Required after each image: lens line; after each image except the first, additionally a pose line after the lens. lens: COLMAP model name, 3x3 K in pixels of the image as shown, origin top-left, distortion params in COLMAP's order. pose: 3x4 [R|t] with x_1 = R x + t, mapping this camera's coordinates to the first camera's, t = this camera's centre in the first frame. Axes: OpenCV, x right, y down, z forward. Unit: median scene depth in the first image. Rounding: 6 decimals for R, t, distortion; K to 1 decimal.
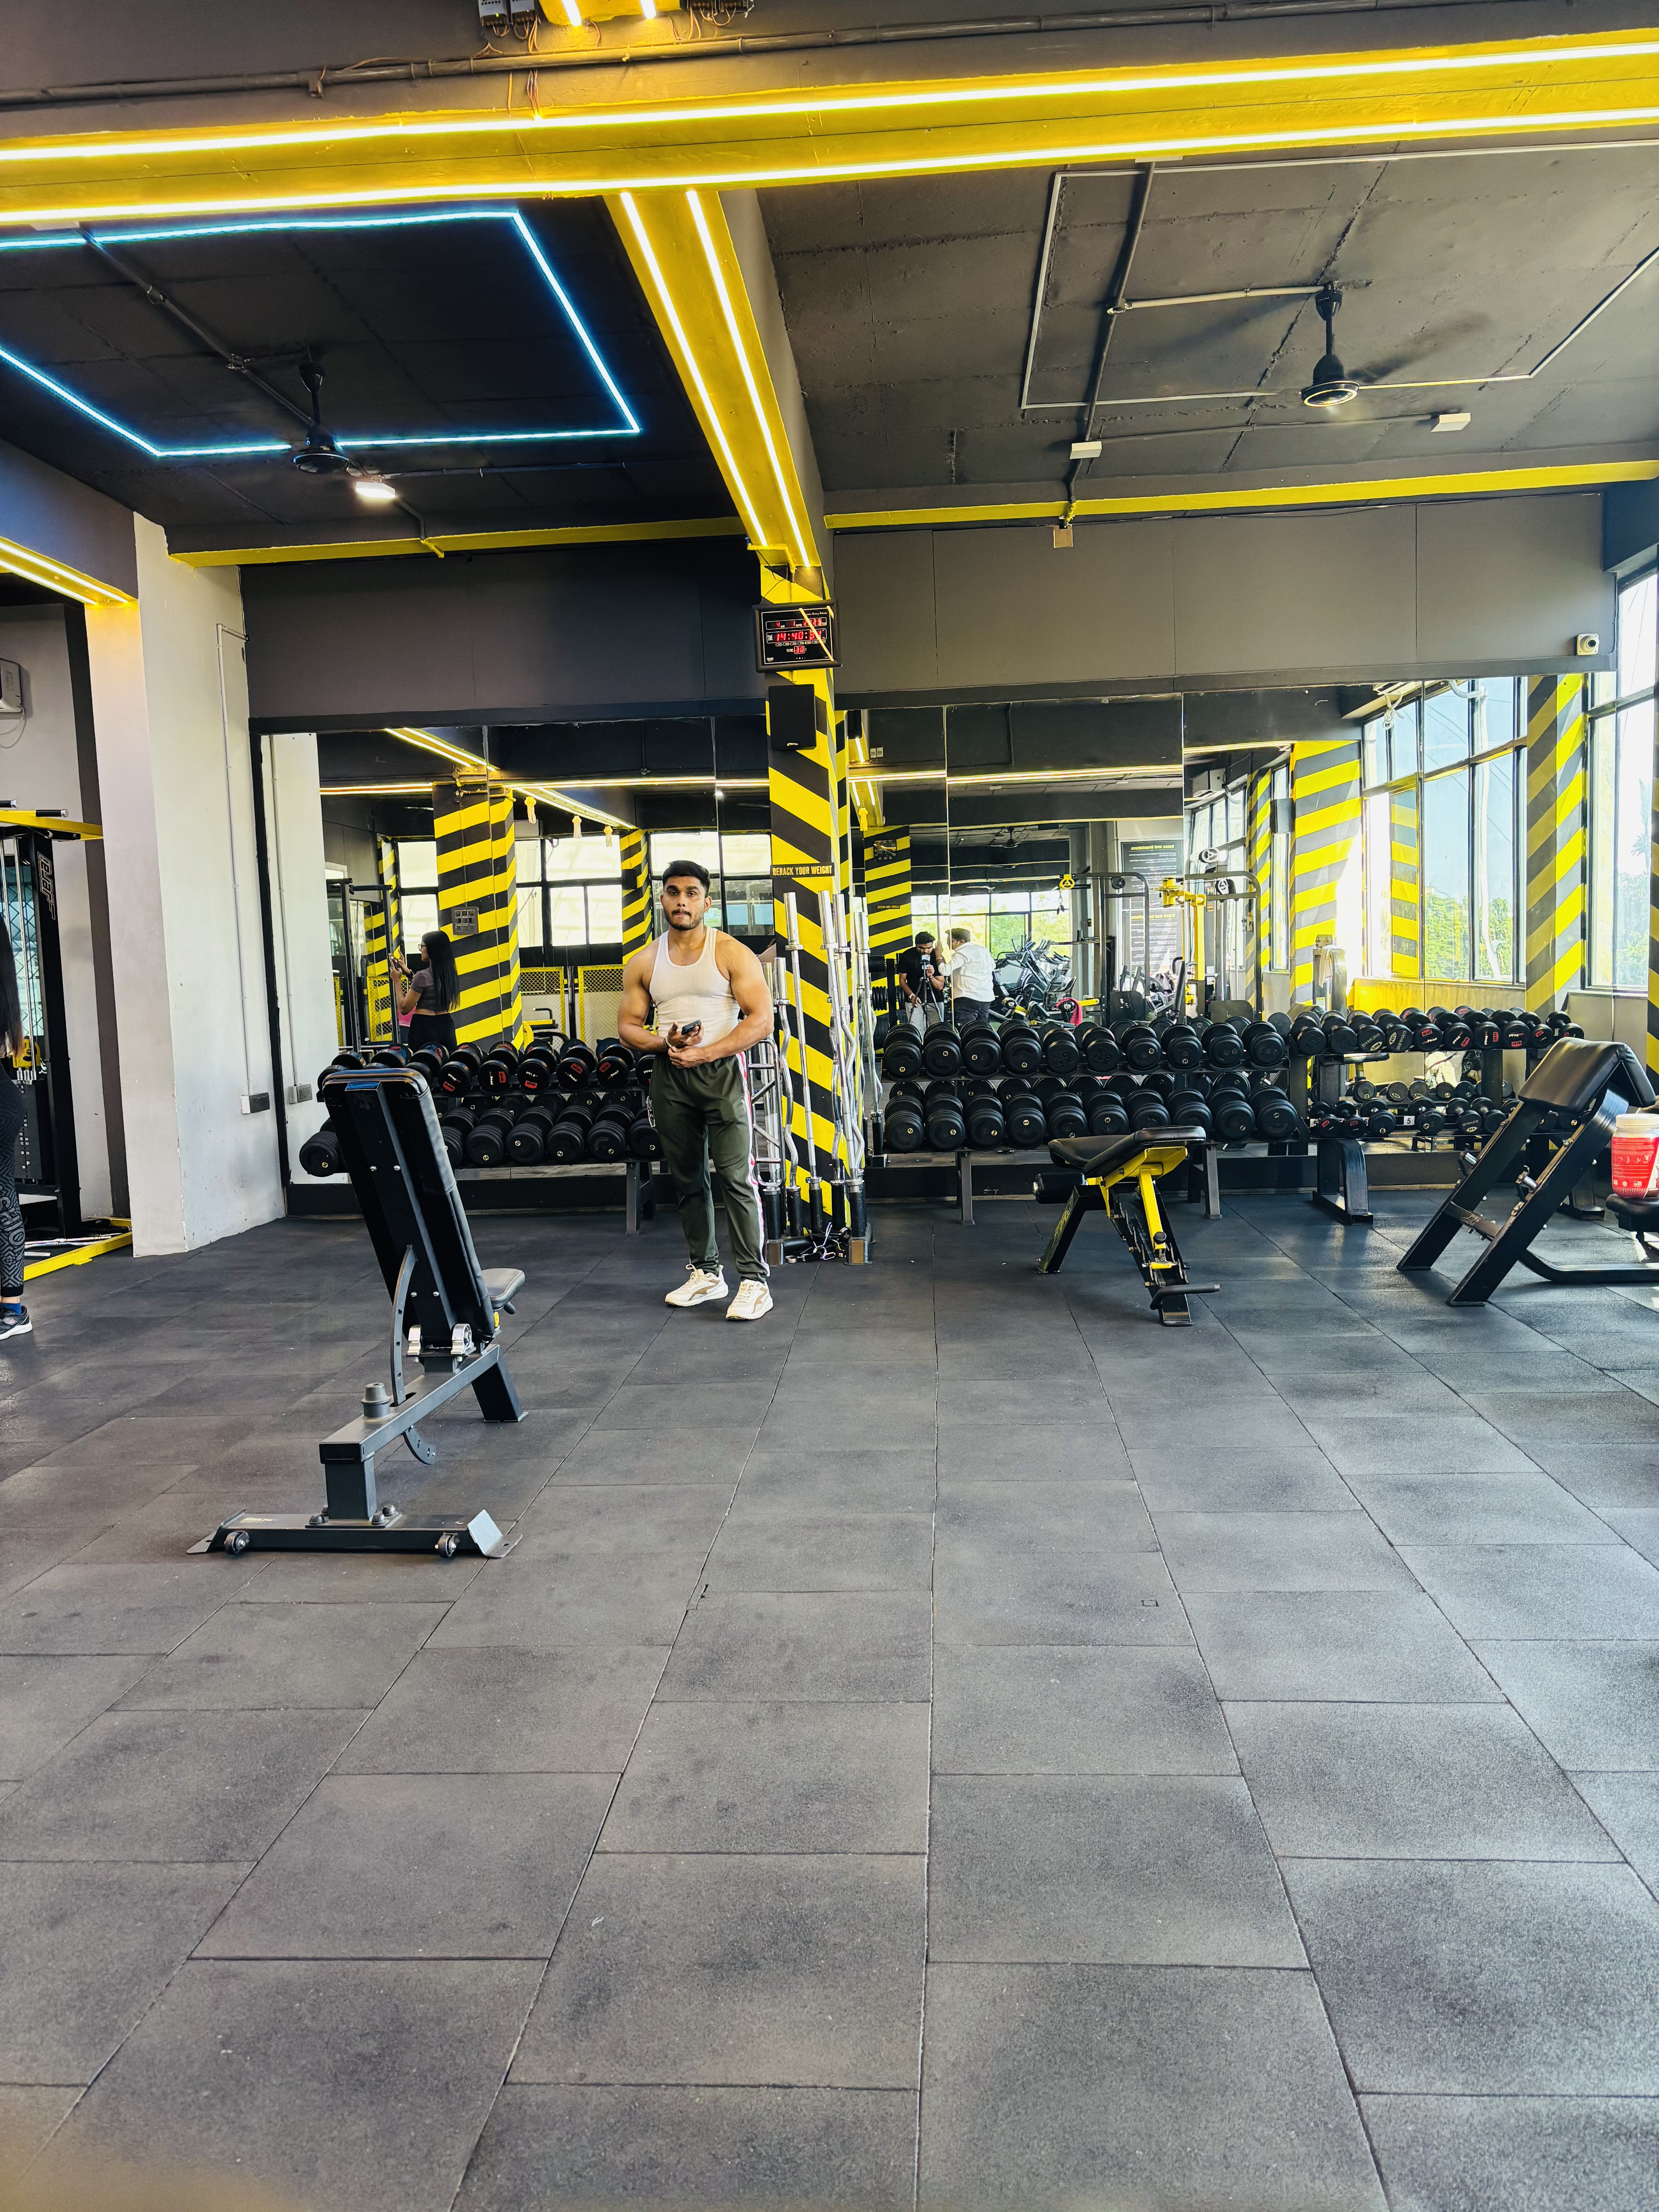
lens RADIAL K [[1673.3, 0, 826.7], [0, 1673.3, 1109.4], [0, 0, 1]] dist [0.061217, -0.059357]
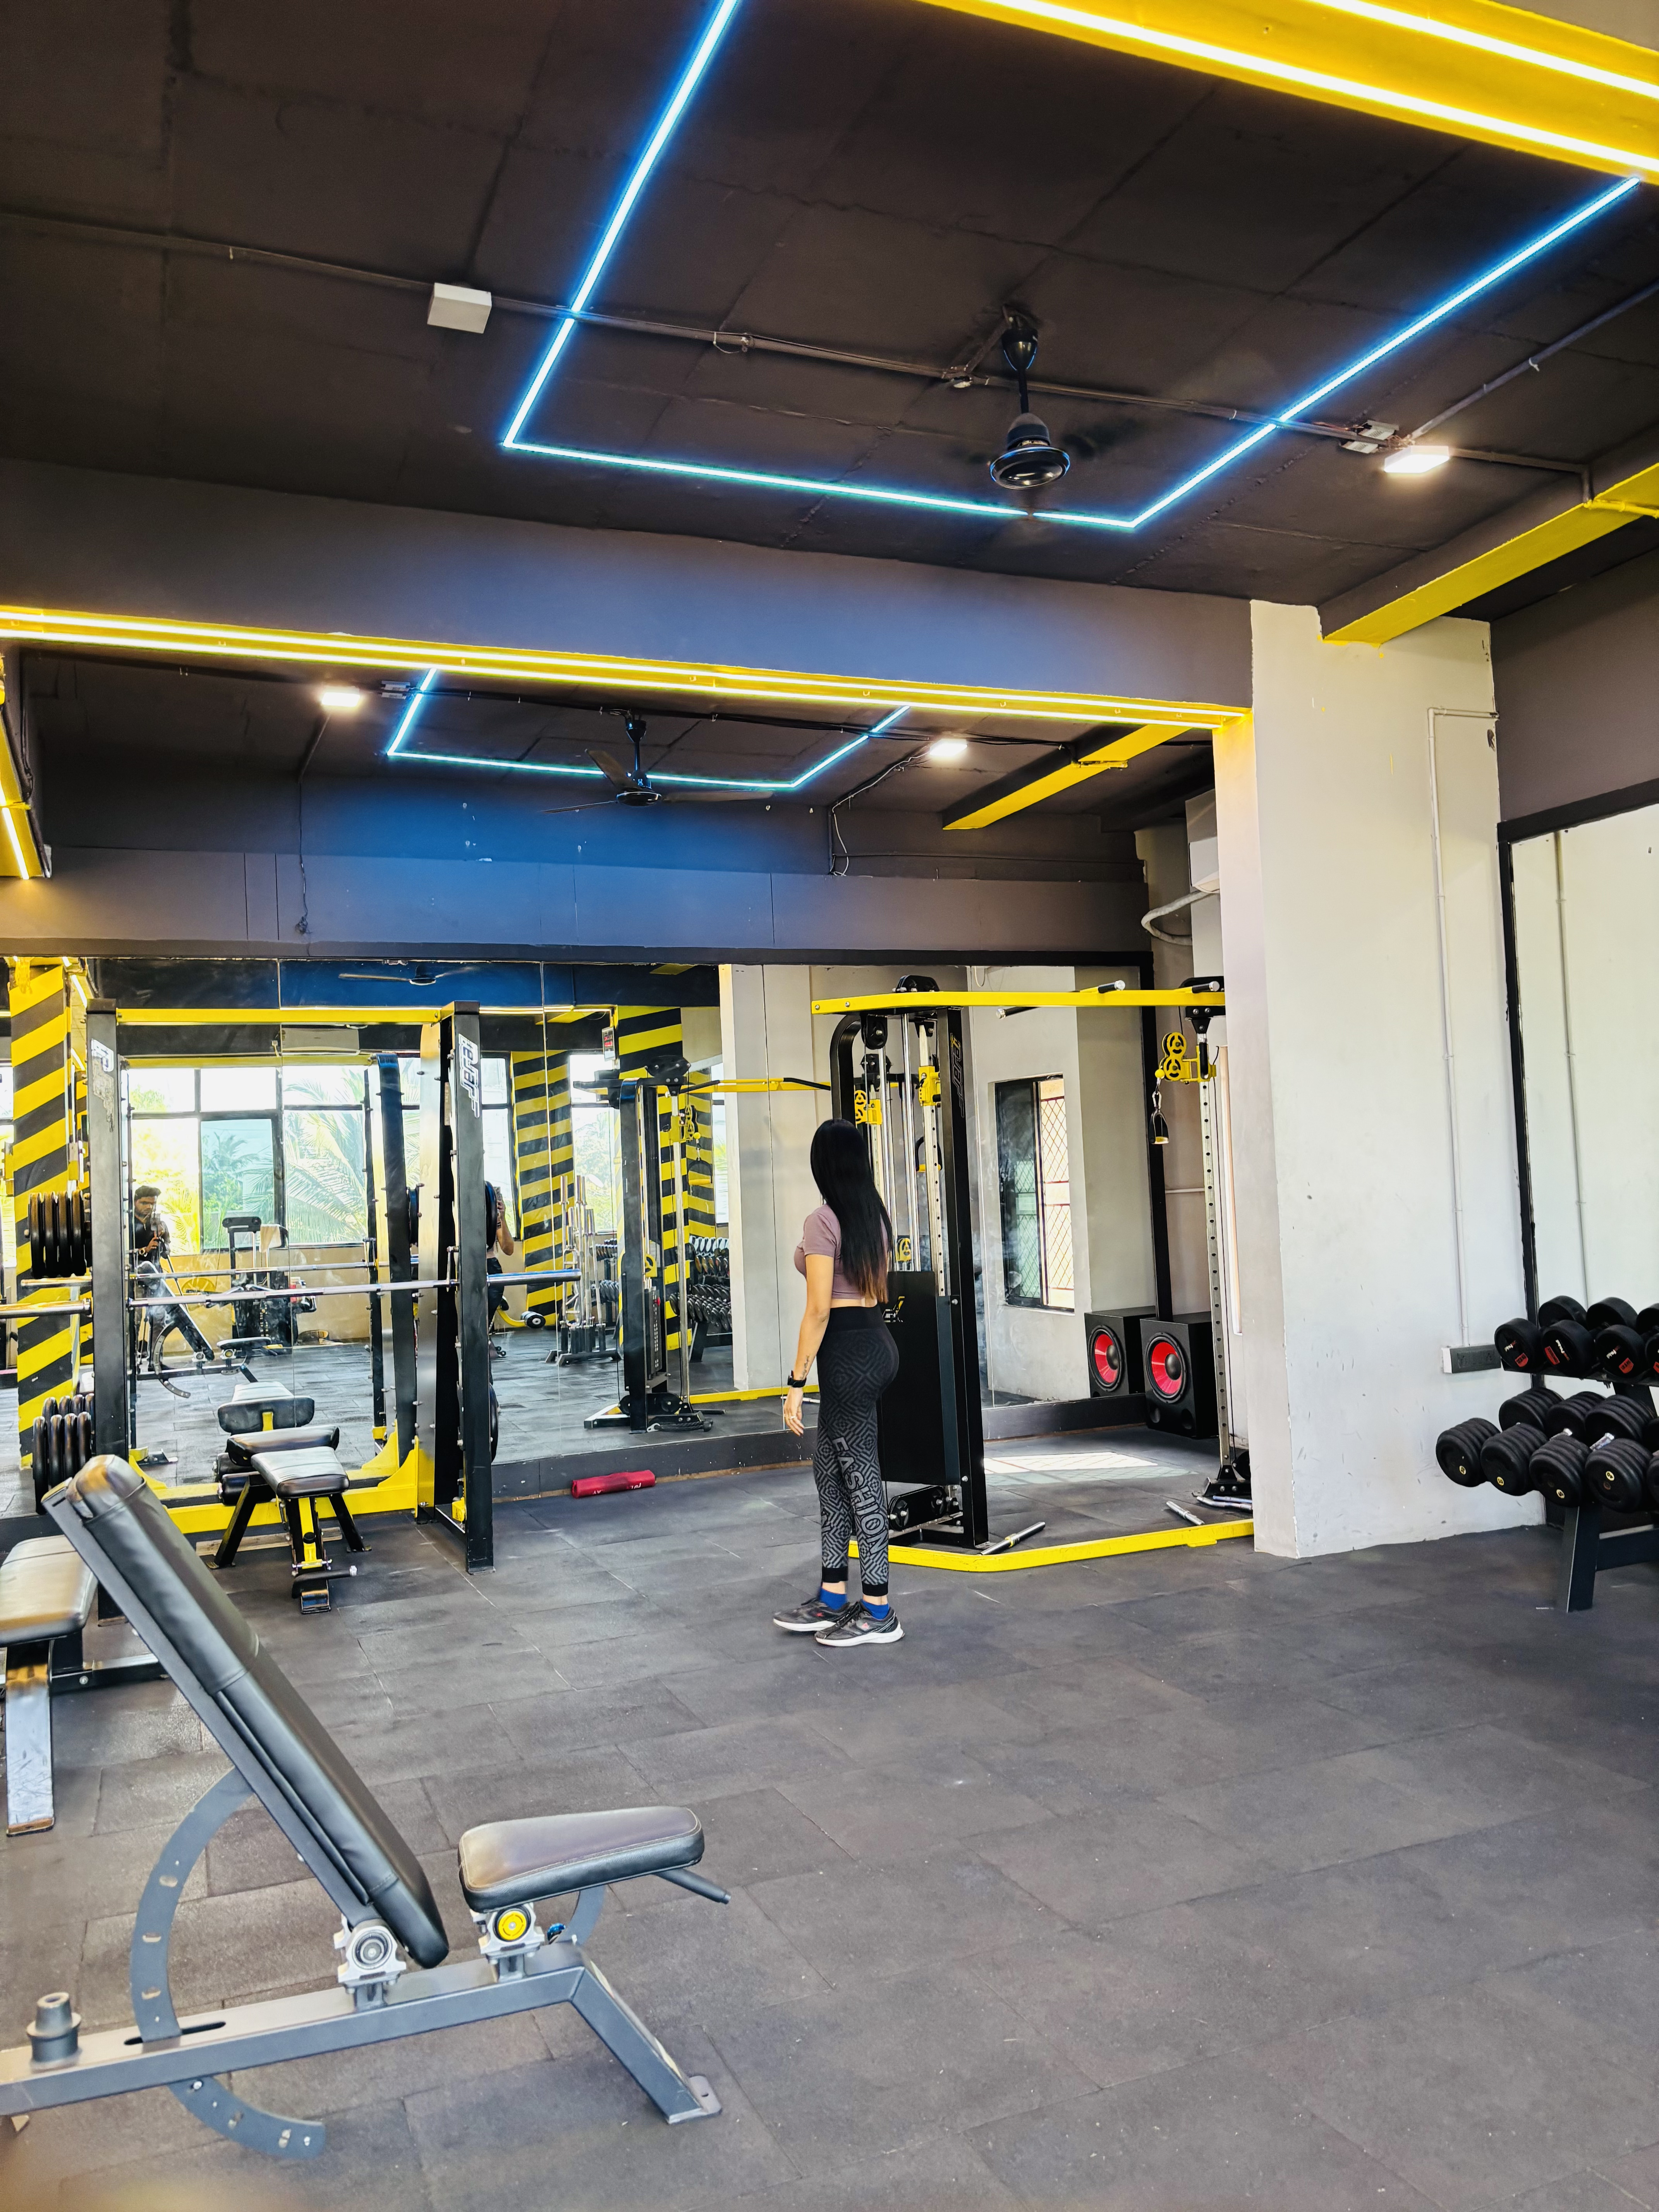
lens RADIAL K [[1665.9, 0, 832.7], [0, 1665.9, 1124.5], [0, 0, 1]] dist [0.058295, -0.086244]
pose [[0.439580, -0.016361, -0.898054, 0.167472], [-0.044140, 0.998233, -0.039792, -0.057926], [0.897118, 0.057132, 0.438081, 0.411578]]
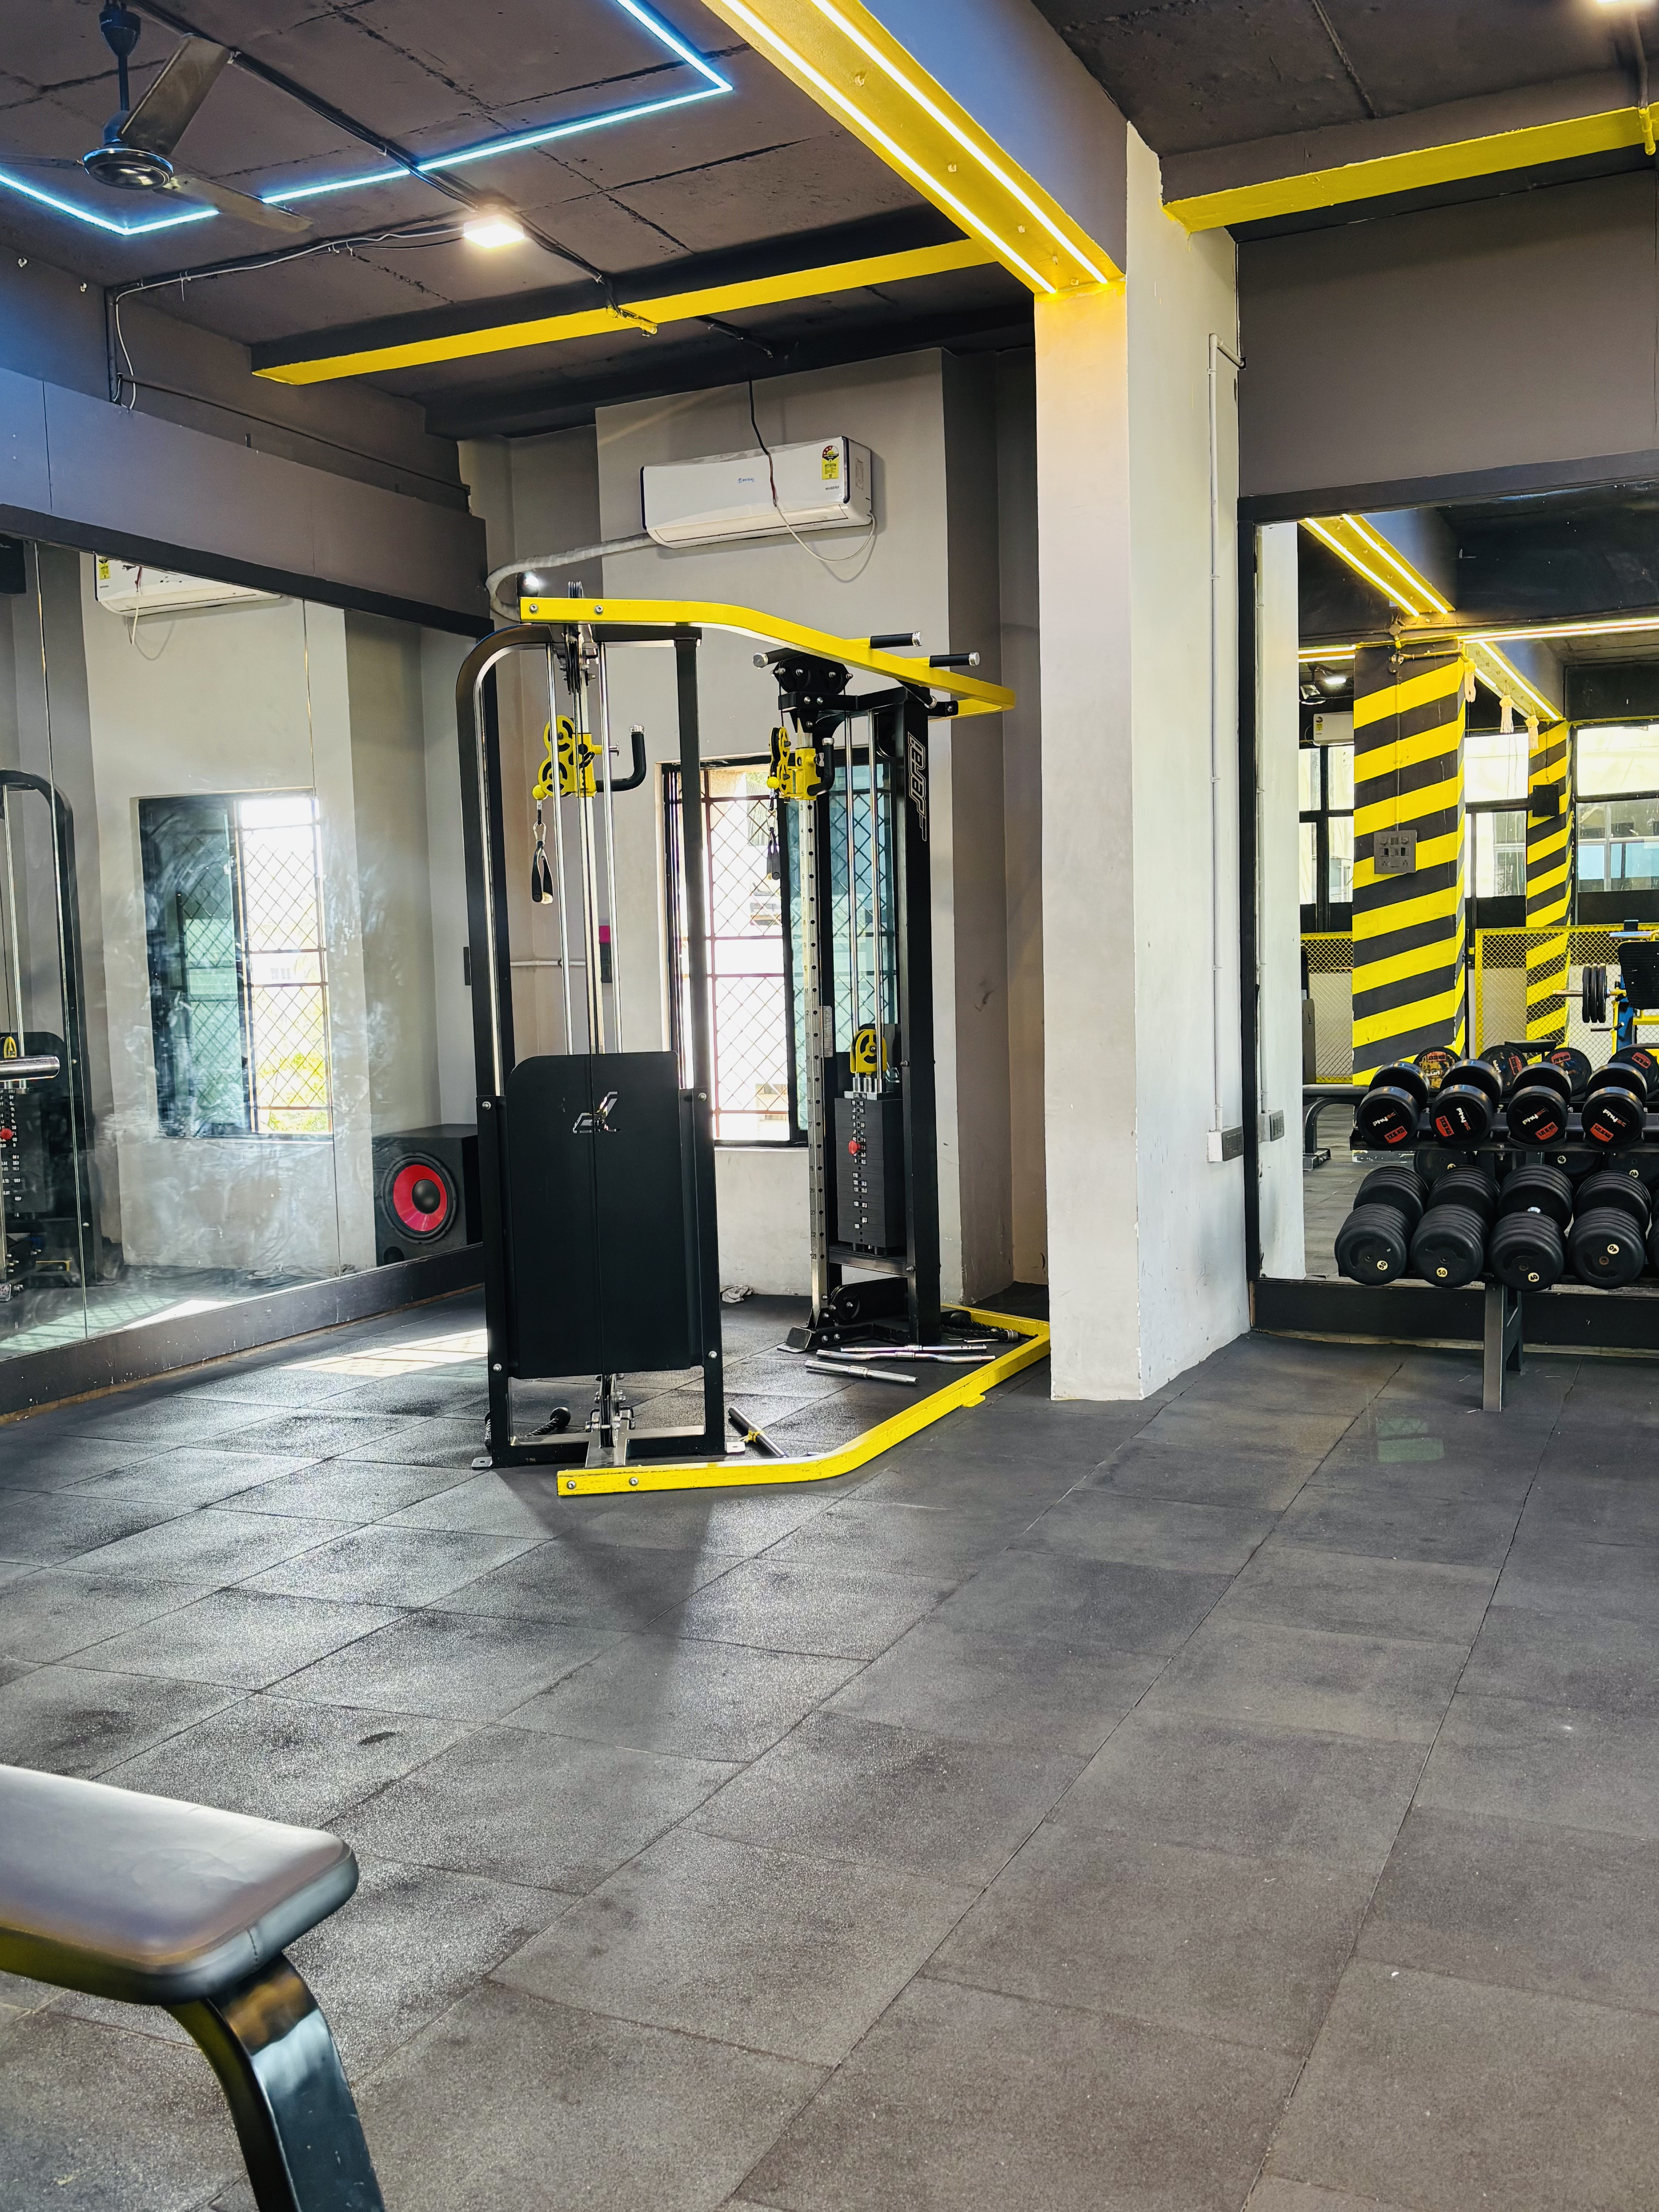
lens RADIAL K [[2011.4, 0, 837.8], [0, 2011.4, 1150.4], [0, 0, 1]] dist [0.115819, -0.276019]
pose [[0.935204, 0.043927, -0.351375, -0.200802], [-0.036034, 0.998930, 0.028975, -0.016345], [0.352272, -0.014436, 0.935786, 0.260869]]
